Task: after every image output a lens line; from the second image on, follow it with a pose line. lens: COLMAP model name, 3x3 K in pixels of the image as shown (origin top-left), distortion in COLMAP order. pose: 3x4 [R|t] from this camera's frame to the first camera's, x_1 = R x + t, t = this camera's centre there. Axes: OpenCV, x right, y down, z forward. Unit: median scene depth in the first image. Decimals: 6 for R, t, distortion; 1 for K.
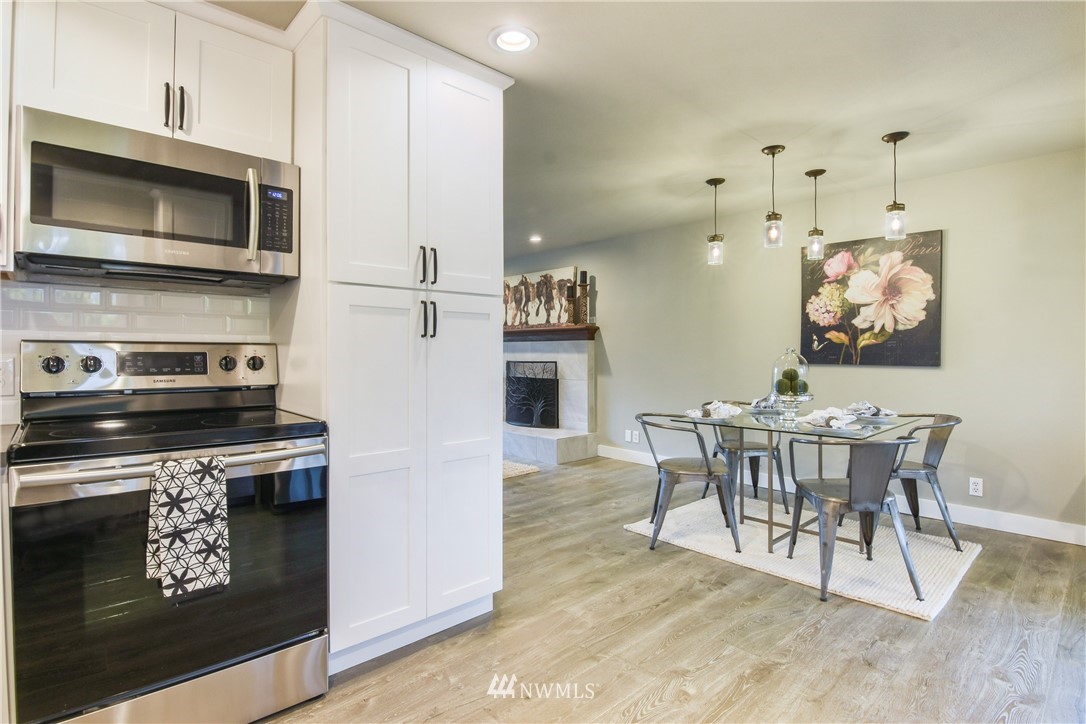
lens RADIAL K [[545.0, 0, 545.7], [0, 545.0, 358.8], [0, 0, 1]] dist [0.003656, -0.000232]
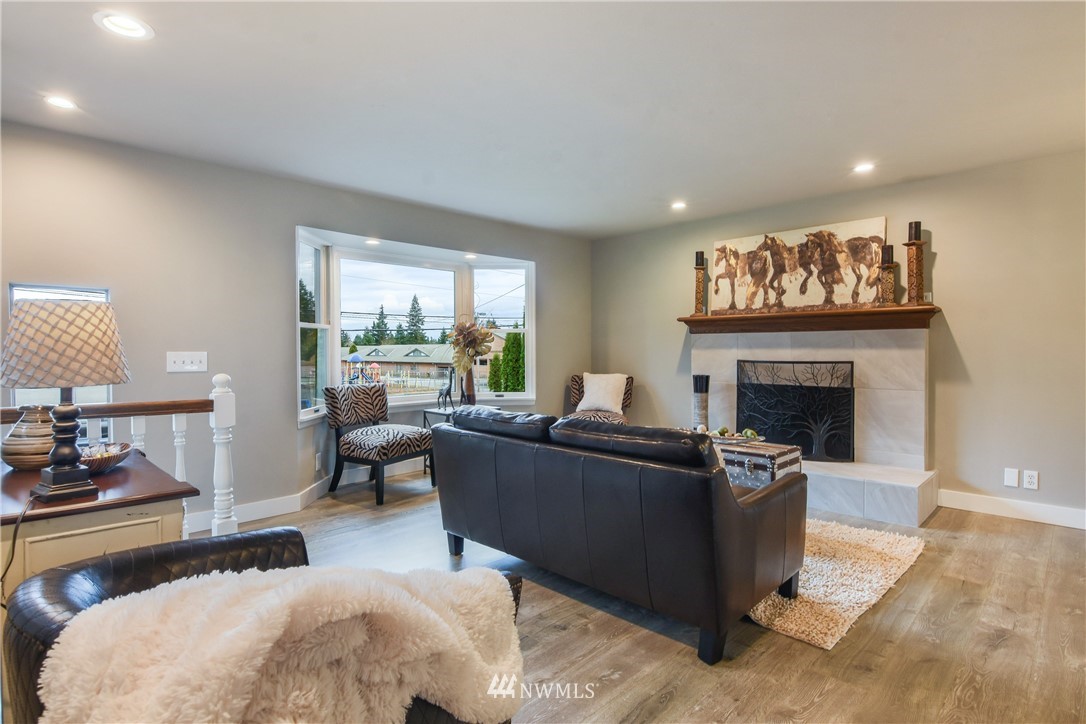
lens RADIAL K [[545.0, 0, 567.5], [0, 545.0, 357.9], [0, 0, 1]] dist [0.003656, -0.000232]
pose [[0.997317, -0.007692, 0.072803, -0.360687], [0.007291, 0.999957, 0.005768, -0.005405], [-0.072845, -0.005222, 0.997330, 0.352739]]
